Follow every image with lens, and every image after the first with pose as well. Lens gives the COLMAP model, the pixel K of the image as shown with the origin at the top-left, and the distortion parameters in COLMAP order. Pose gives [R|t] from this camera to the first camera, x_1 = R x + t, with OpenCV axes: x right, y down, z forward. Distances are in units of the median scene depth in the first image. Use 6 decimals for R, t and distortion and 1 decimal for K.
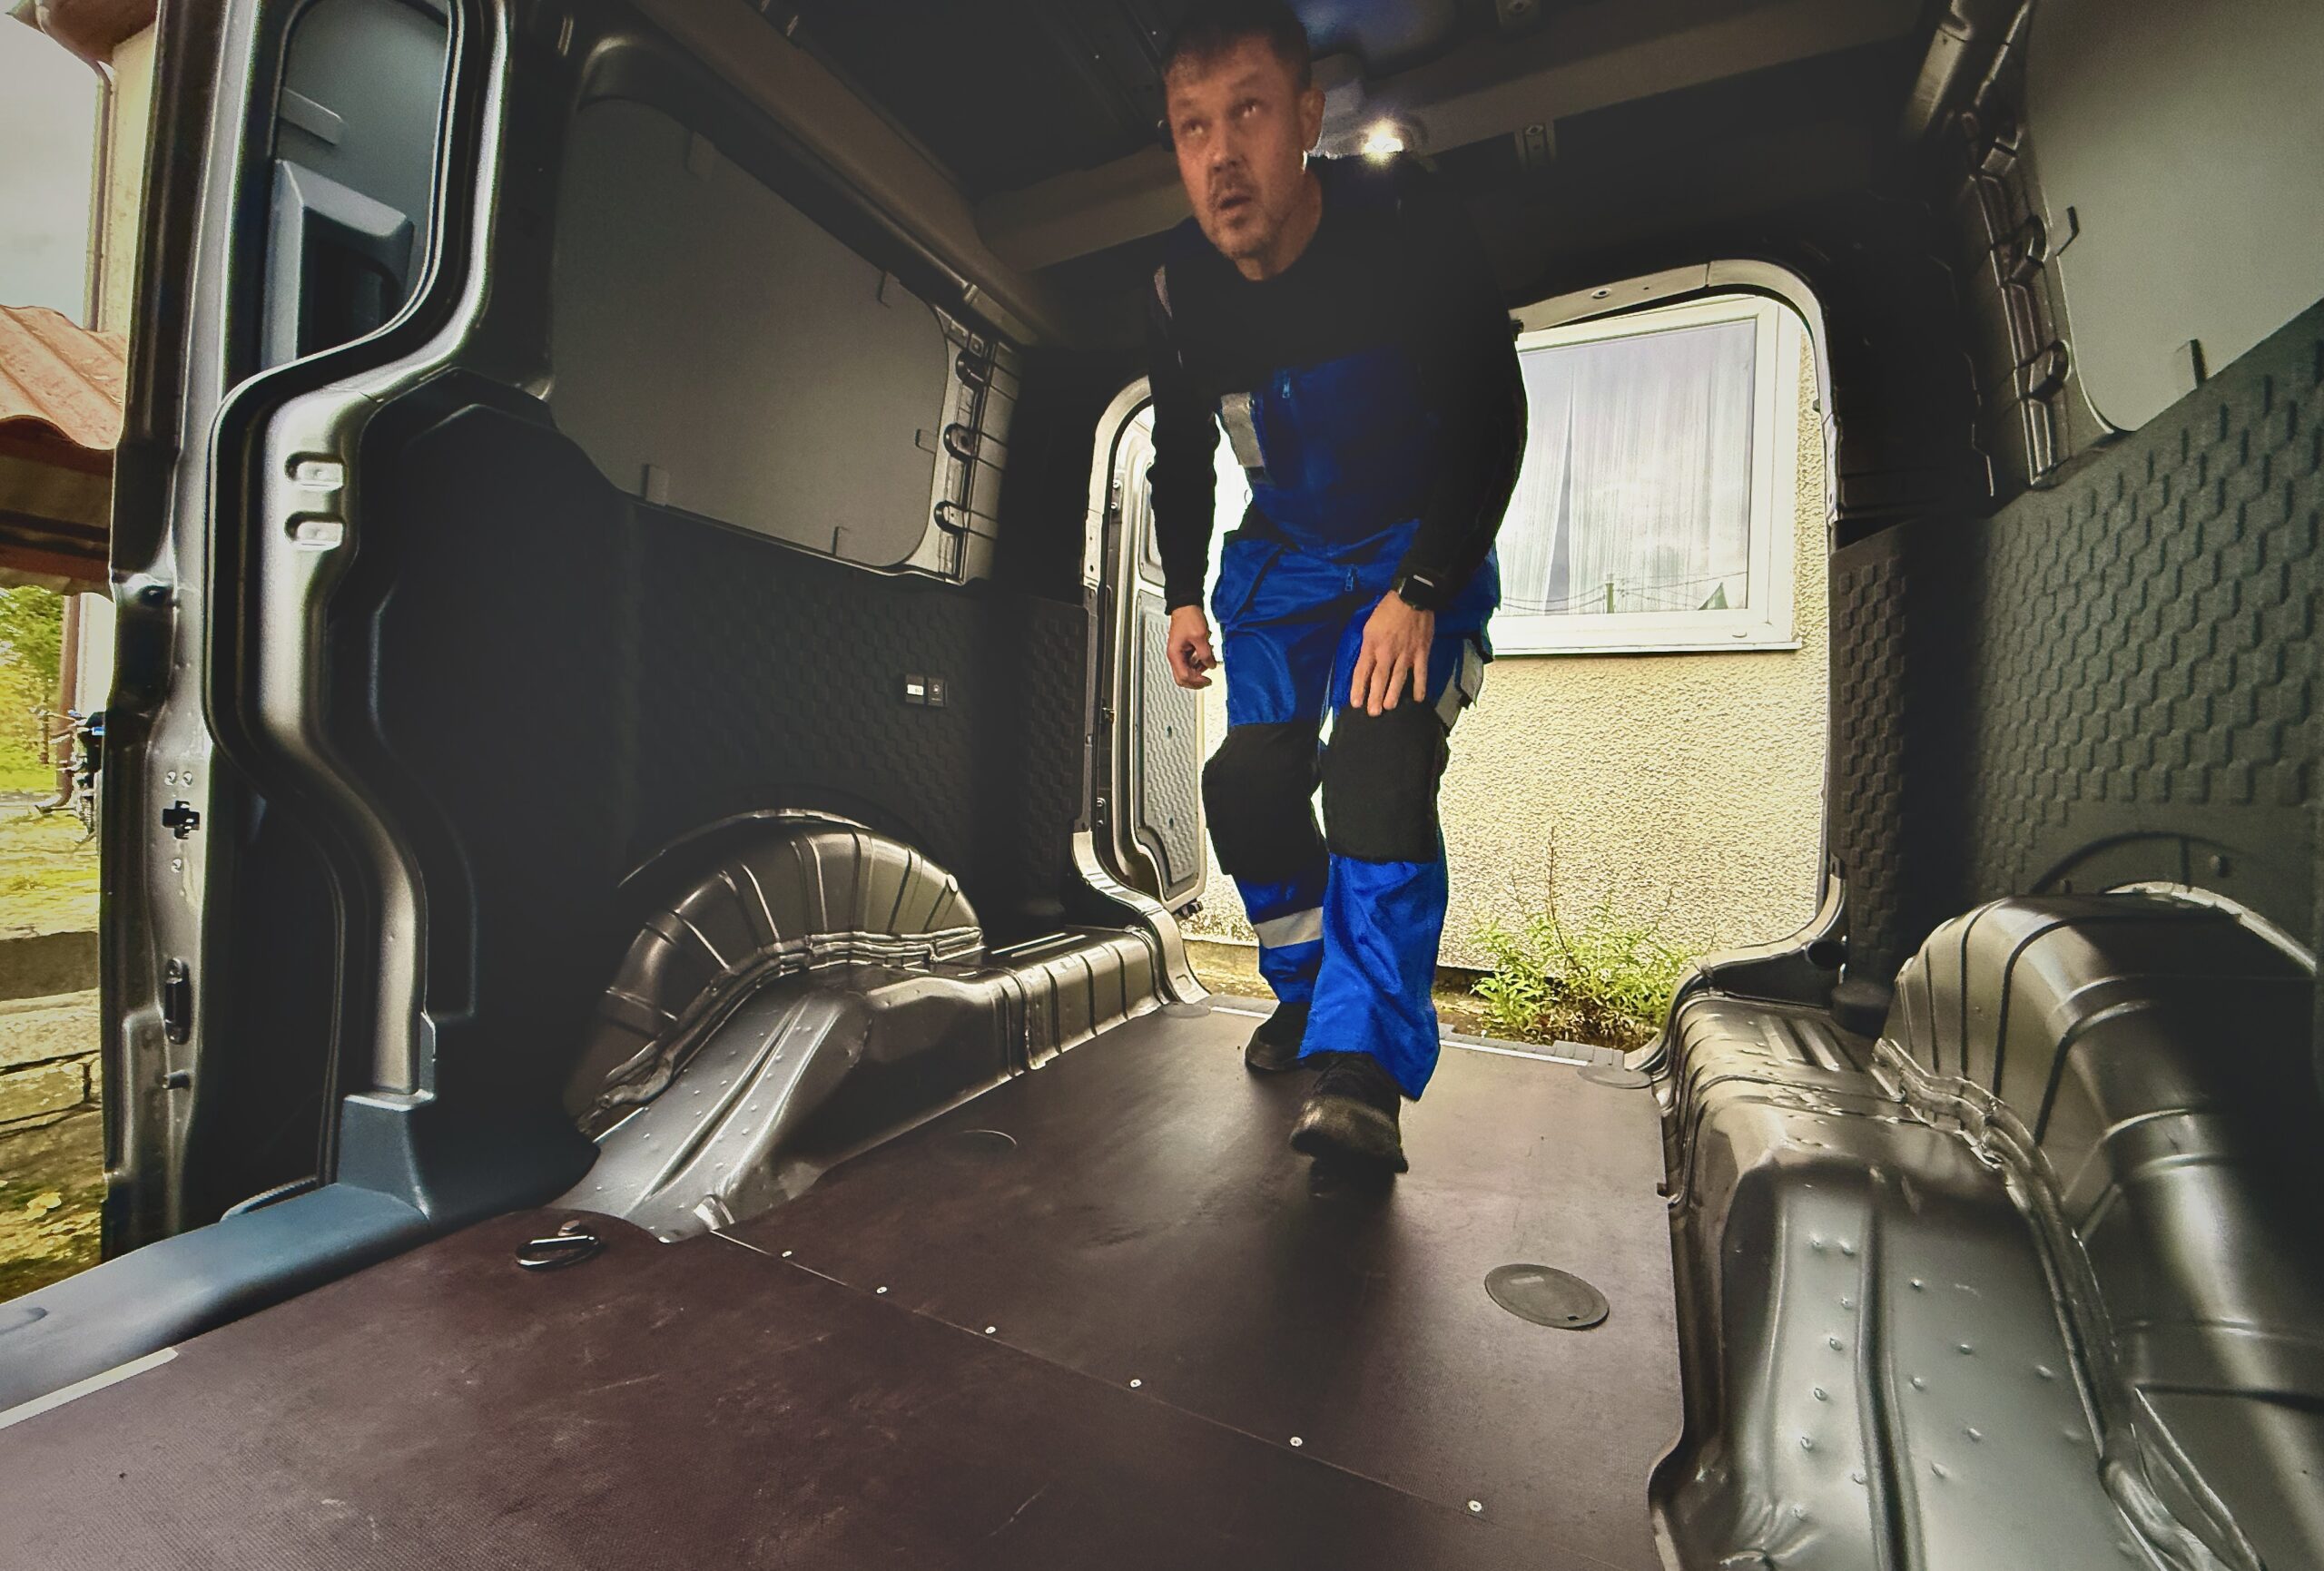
lens RADIAL K [[918.3, 0, 1162.0], [0, 918.3, 785.5], [0, 0, 1]] dist [-0.002072, 0.000190]
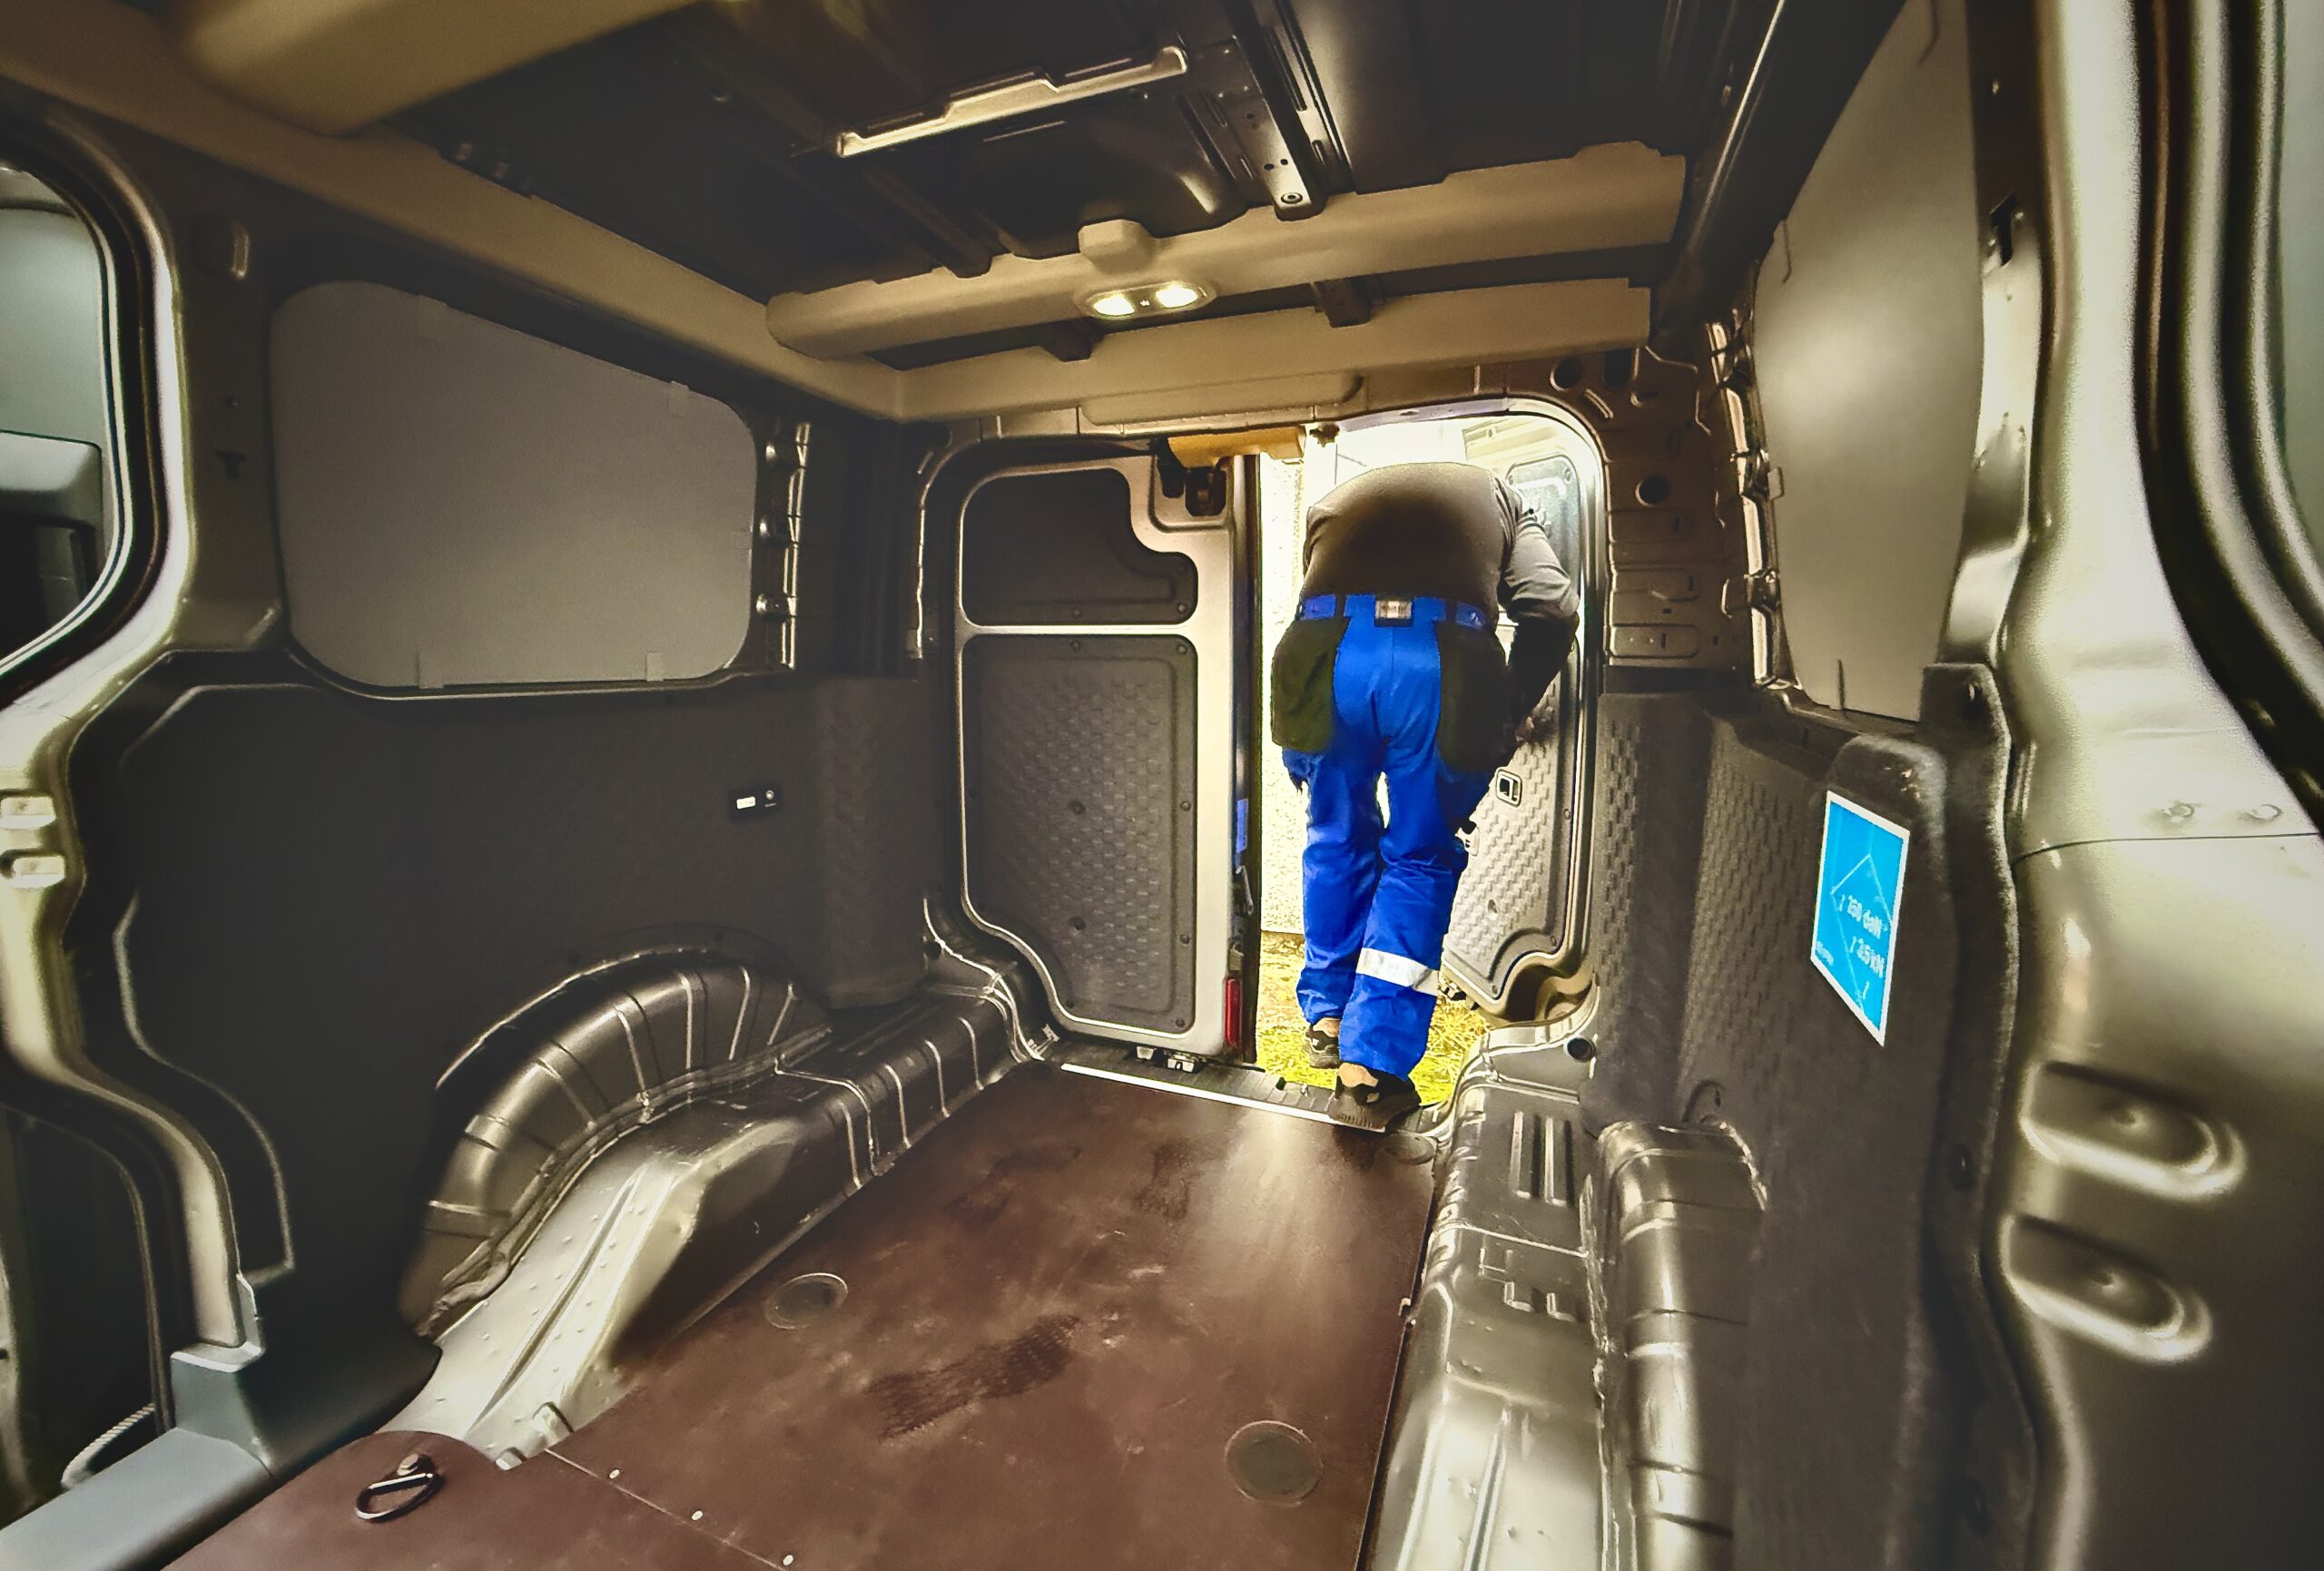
lens RADIAL K [[918.3, 0, 1162.0], [0, 918.3, 785.5], [0, 0, 1]] dist [-0.002072, 0.000190]
pose [[0.996395, -0.030638, 0.079104, 0.166108], [0.019486, 0.990229, 0.138083, -0.395401], [-0.082562, -0.136043, 0.987257, -0.041749]]
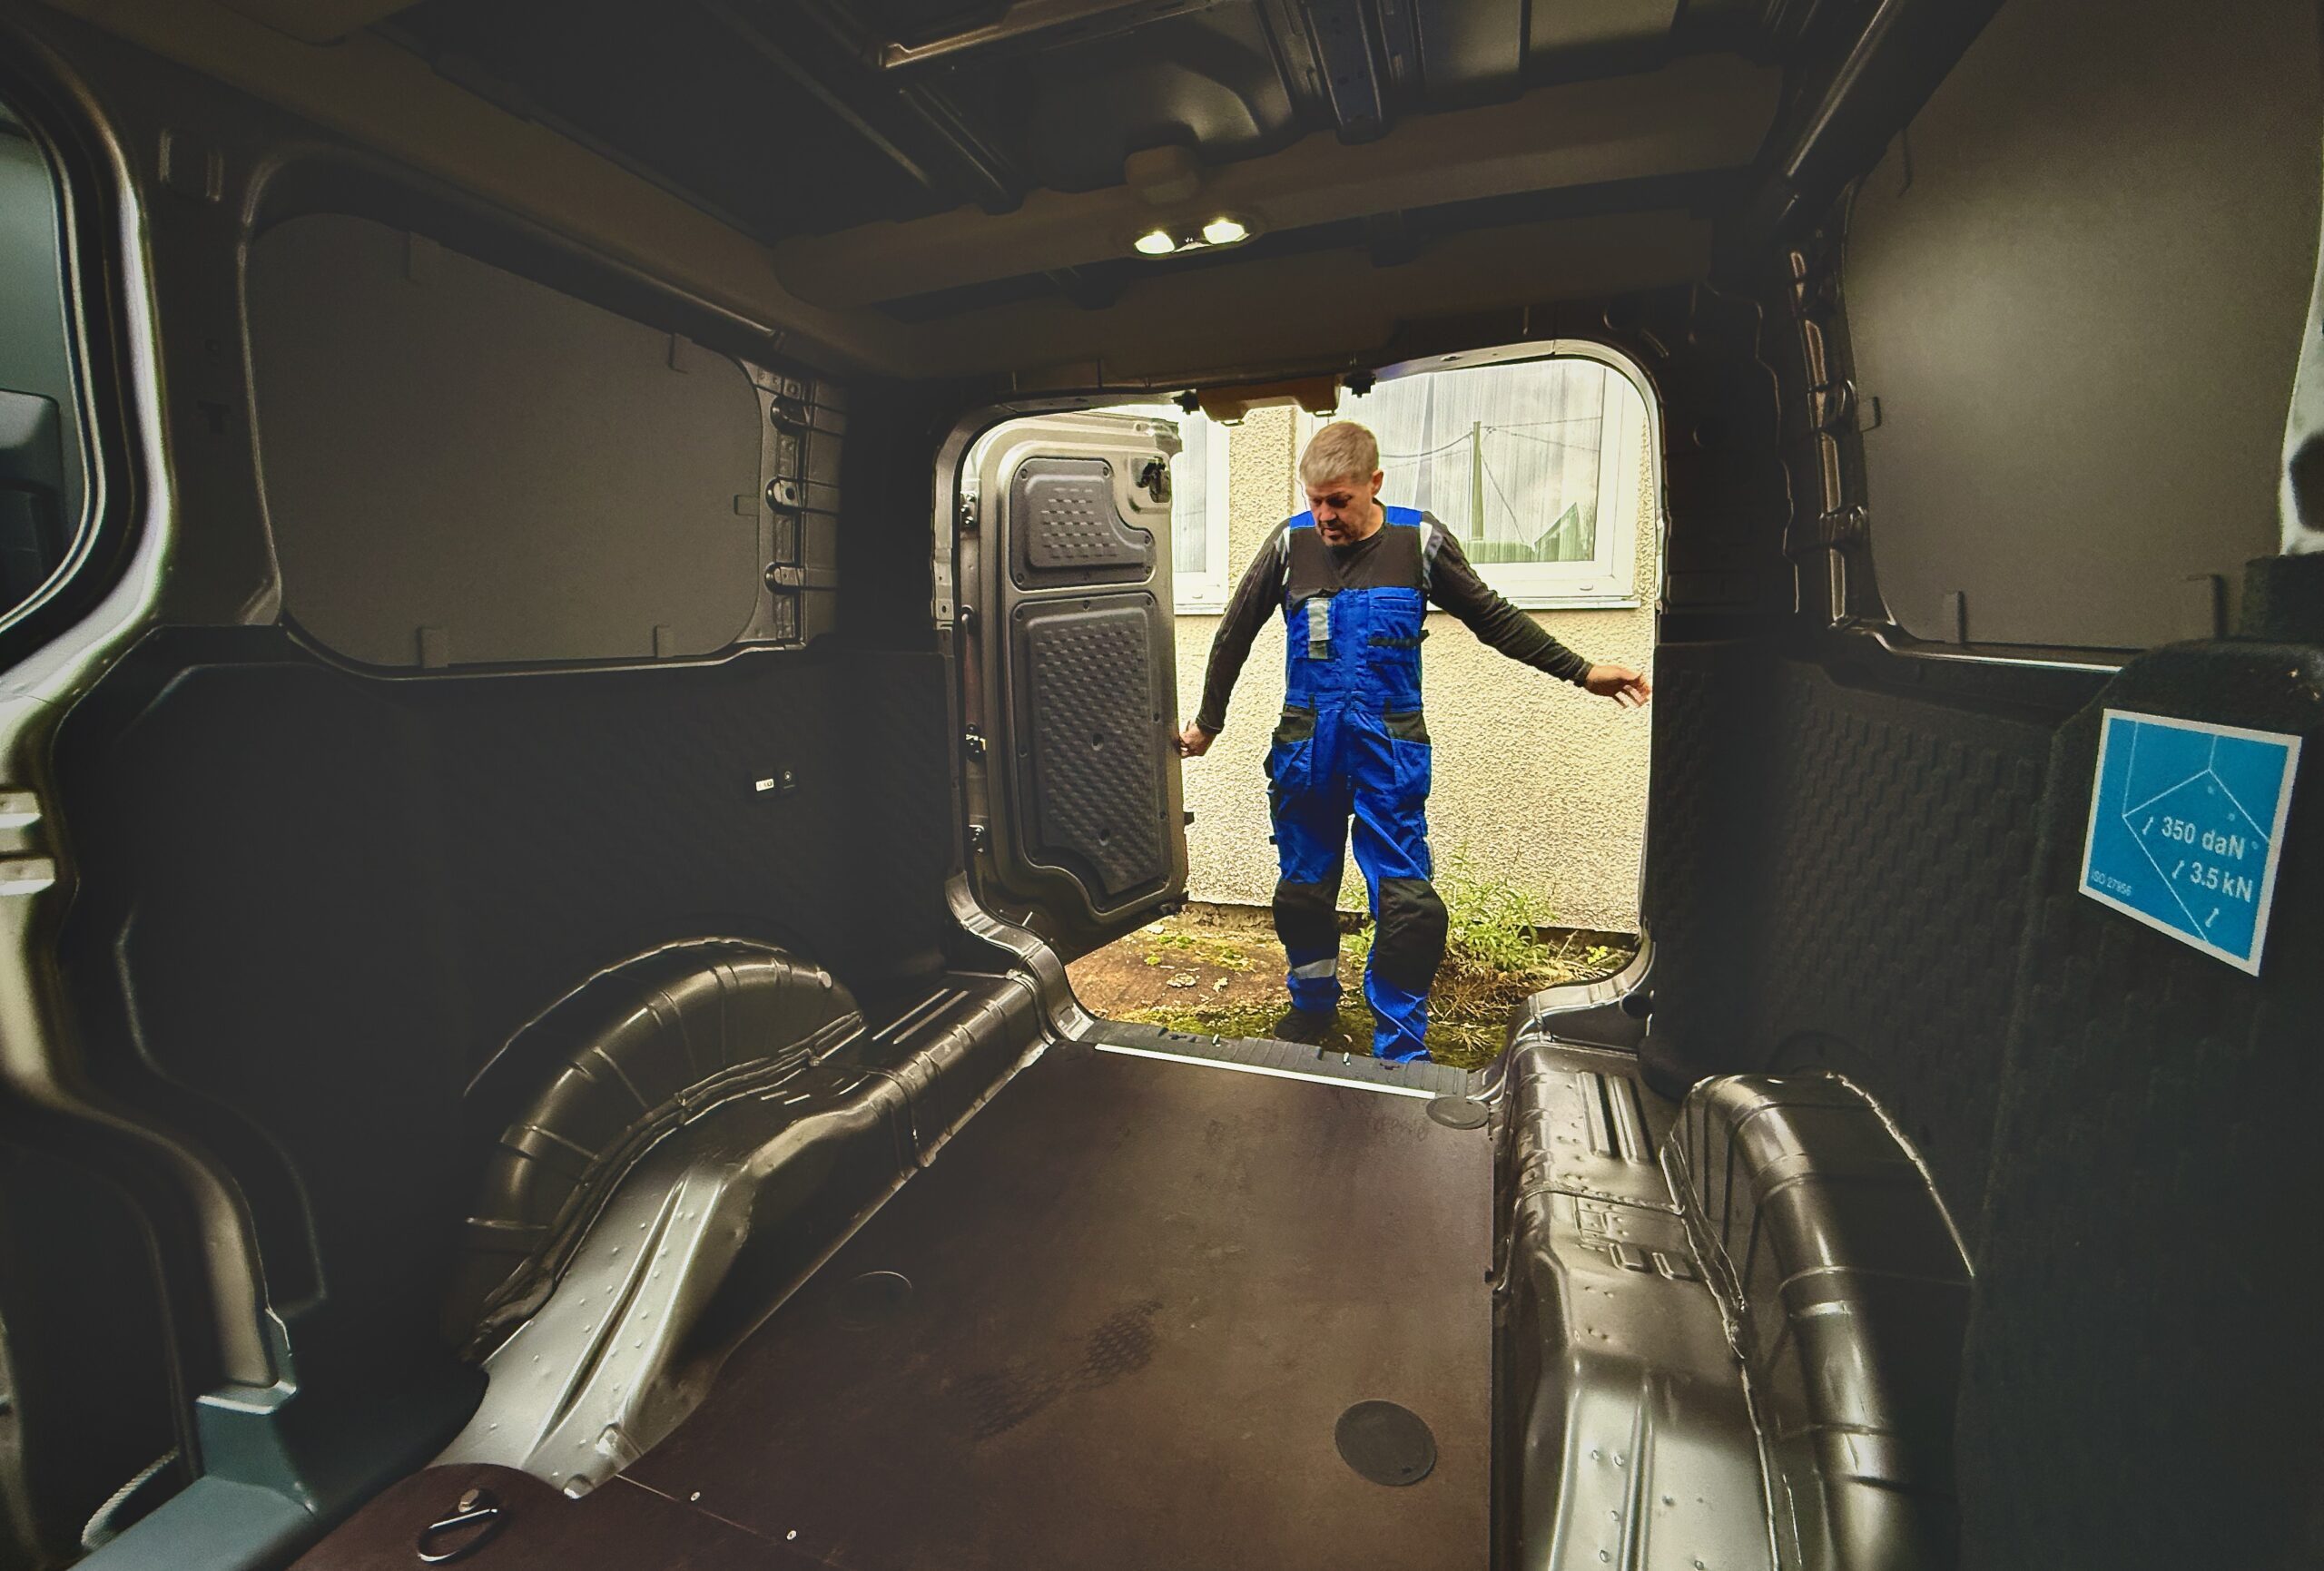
lens RADIAL K [[918.3, 0, 1162.0], [0, 918.3, 785.5], [0, 0, 1]] dist [-0.002072, 0.000190]
pose [[0.990847, -0.064273, 0.118704, 0.042205], [0.044533, 0.985780, 0.162032, -0.374850], [-0.127430, -0.155263, 0.979620, 0.021651]]
